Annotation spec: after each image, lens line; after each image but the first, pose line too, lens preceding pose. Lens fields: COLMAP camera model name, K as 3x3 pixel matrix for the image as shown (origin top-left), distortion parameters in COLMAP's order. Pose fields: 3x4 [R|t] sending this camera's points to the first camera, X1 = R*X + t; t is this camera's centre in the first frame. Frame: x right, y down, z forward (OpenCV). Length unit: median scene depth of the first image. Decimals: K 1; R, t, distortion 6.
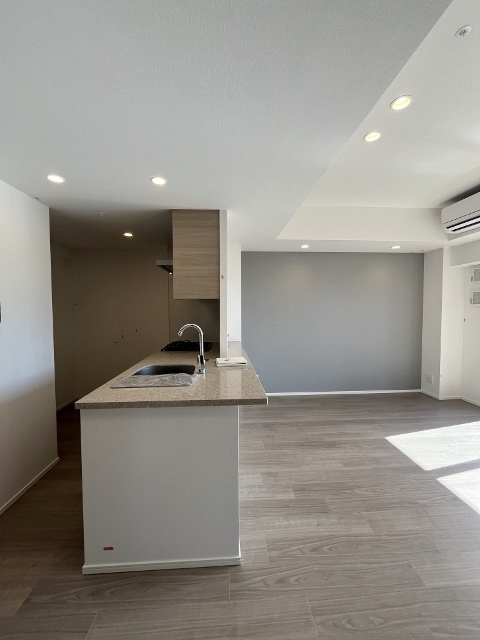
lens RADIAL K [[257.0, 0, 239.1], [0, 257.0, 319.9], [0, 0, 1]] dist [-0.007382, 0.000782]
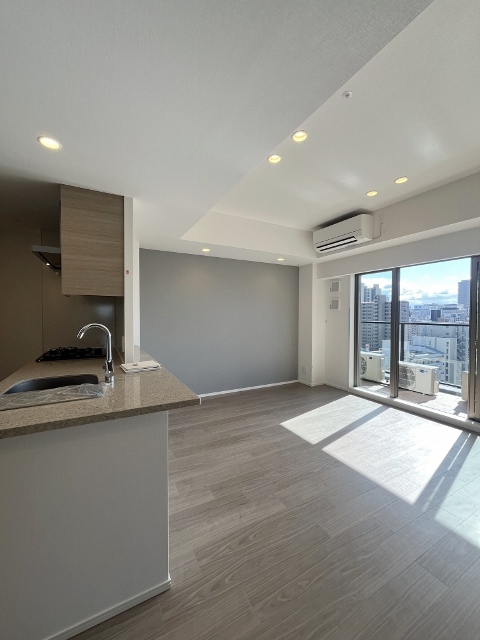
lens RADIAL K [[257.0, 0, 239.2], [0, 257.0, 320.1], [0, 0, 1]] dist [-0.007382, 0.000782]
pose [[0.905619, -0.002409, 0.424085, -0.091312], [0.011064, 0.999778, -0.017949, 0.019107], [-0.423947, 0.020947, 0.905445, 0.037815]]
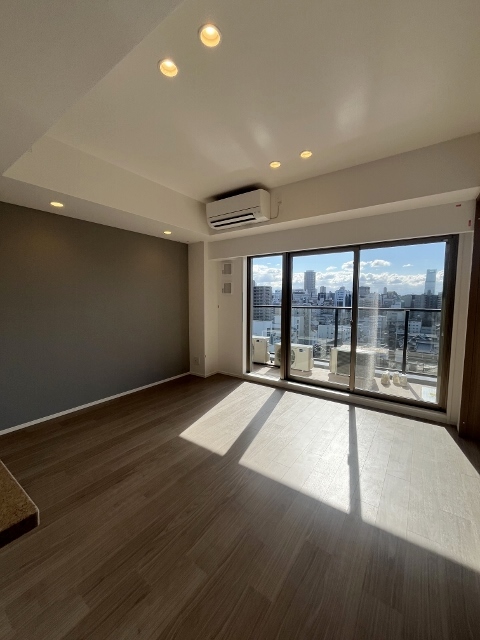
lens RADIAL K [[257.0, 0, 240.5], [0, 257.0, 320.1], [0, 0, 1]] dist [-0.007382, 0.000782]
pose [[0.619695, -0.060916, 0.782475, 0.010735], [0.027020, 0.998048, 0.056300, -0.001919], [-0.784378, -0.013746, 0.620131, 0.291593]]
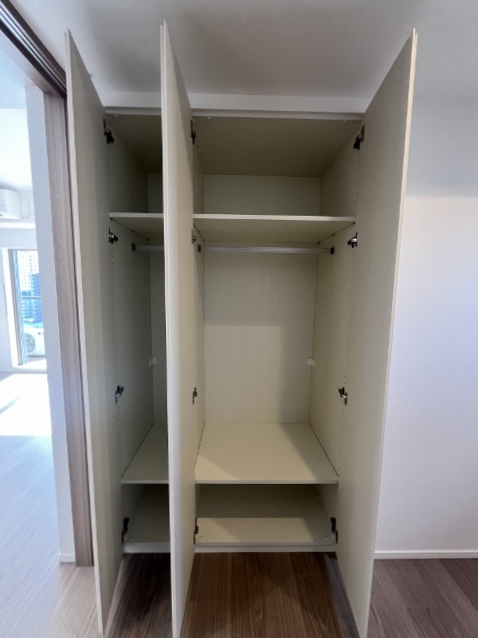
lens RADIAL K [[256.2, 0, 238.6], [0, 256.2, 316.8], [0, 0, 1]] dist [-0.007382, 0.000782]
pose [[0.039975, -0.089421, 0.995191, -0.269076], [0.041510, 0.995276, 0.087761, 0.038995], [-0.998338, 0.037802, 0.043498, -0.285207]]
